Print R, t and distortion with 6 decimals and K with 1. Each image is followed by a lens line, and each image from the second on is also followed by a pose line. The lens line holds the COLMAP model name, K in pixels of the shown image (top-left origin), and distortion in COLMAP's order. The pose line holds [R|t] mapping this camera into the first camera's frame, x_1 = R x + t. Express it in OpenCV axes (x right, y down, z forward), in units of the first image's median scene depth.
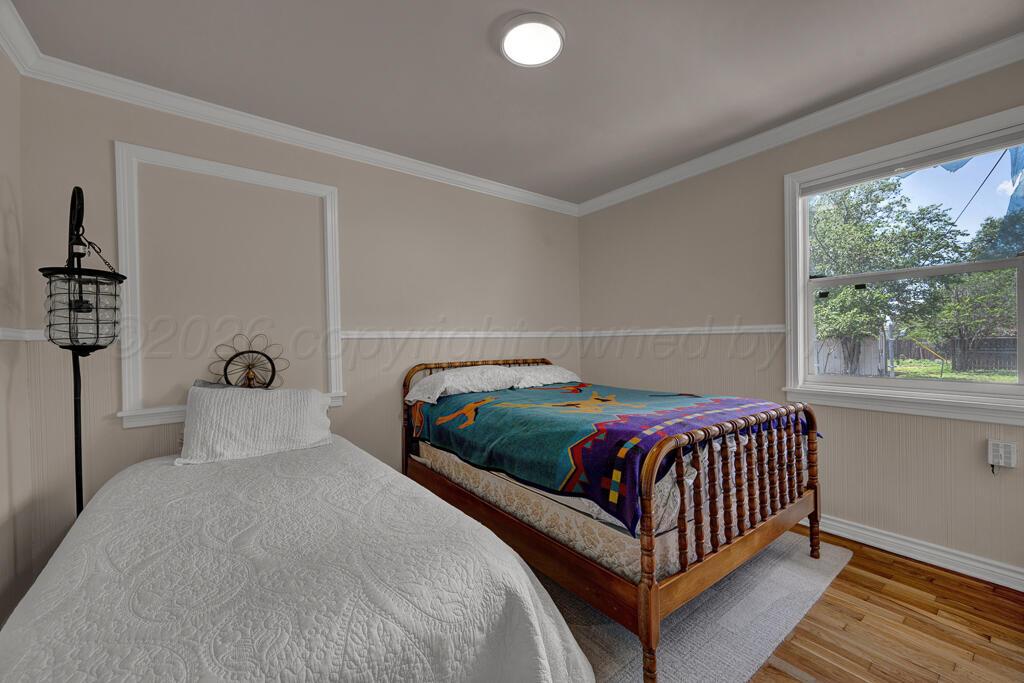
lens RADIAL K [[405.1, 0, 512.0], [0, 405.1, 341.5], [0, 0, 1]] dist [0.001200, 0.000009]
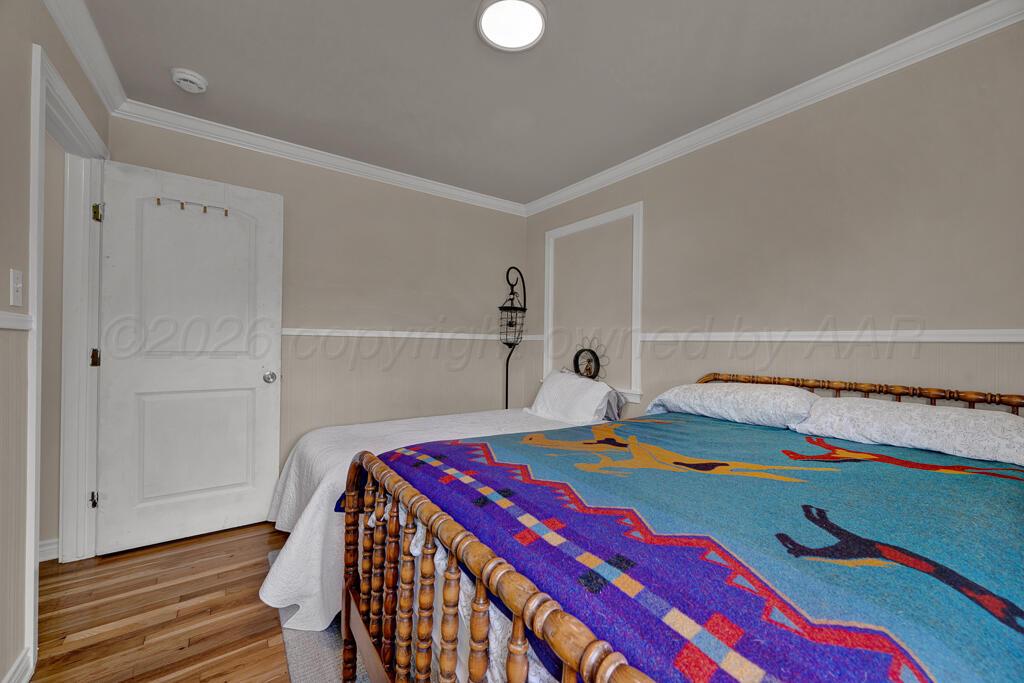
lens RADIAL K [[398.6, 0, 512.0], [0, 398.6, 341.5], [0, 0, 1]] dist [-0.000006, -0.000005]
pose [[-0.017710, 0.007626, -0.999814, 0.943618], [-0.014288, 0.999867, 0.007879, -0.013376], [0.999741, 0.014425, -0.017599, 1.006401]]
